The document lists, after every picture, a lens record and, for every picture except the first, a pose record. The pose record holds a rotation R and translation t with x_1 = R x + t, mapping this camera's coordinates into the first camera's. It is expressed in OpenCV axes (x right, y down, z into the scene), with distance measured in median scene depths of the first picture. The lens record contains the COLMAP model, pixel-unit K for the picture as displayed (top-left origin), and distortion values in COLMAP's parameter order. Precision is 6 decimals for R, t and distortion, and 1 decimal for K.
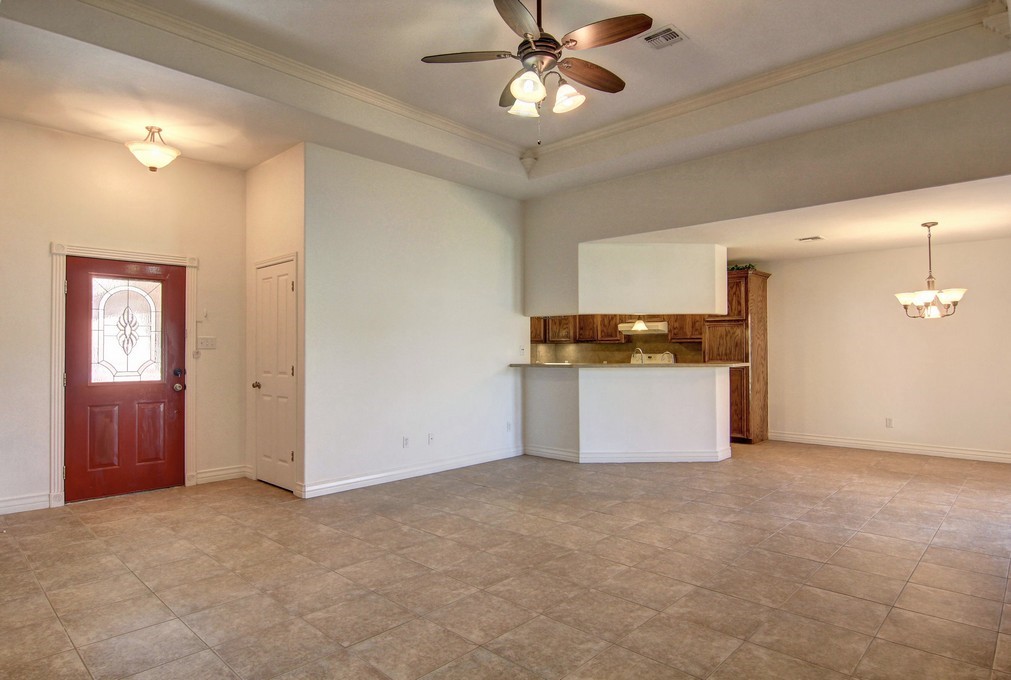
lens RADIAL K [[572.3, 0, 505.5], [0, 572.3, 340.0], [0, 0, 1]] dist [-0.004739, -0.000693]
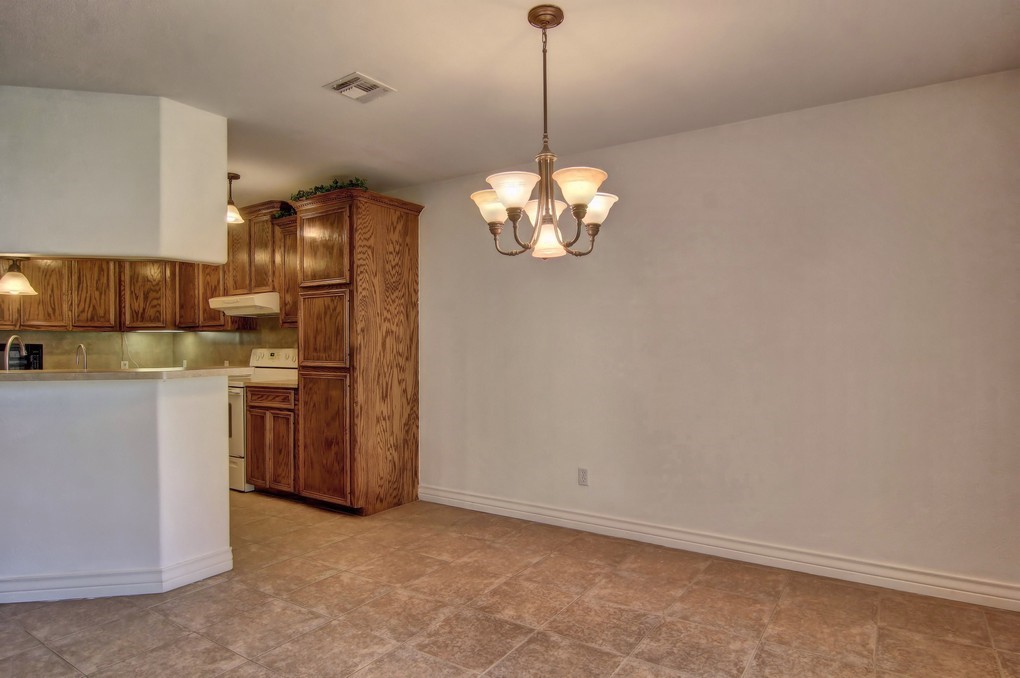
lens RADIAL K [[584.9, 0, 510.0], [0, 584.9, 339.0], [0, 0, 1]] dist [-0.003402, -0.002391]
pose [[0.986584, 0.000000, 0.163254, 0.653830], [-0.000764, 0.999989, 0.004618, 0.018191], [-0.163252, -0.004681, 0.986573, 0.601709]]
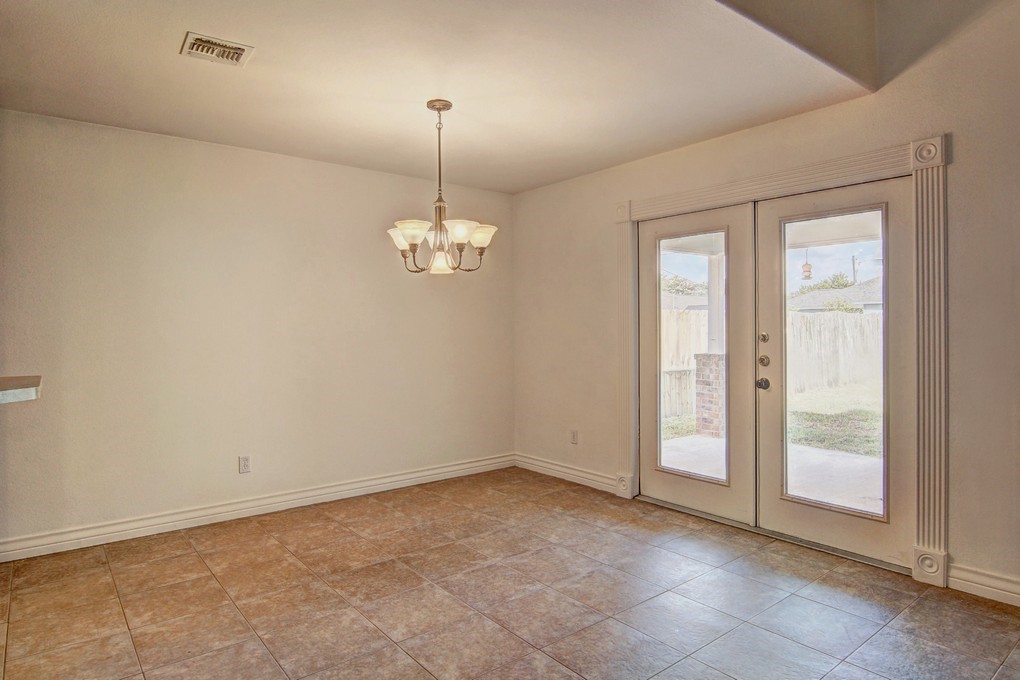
lens RADIAL K [[616.0, 0, 513.8], [0, 616.0, 321.8], [0, 0, 1]] dist [-0.001249, -0.001764]
pose [[0.150080, 0.007998, 0.988641, 0.161172], [-0.009915, 0.999929, -0.006584, 0.012199], [-0.988624, -0.008815, 0.150149, 0.833421]]
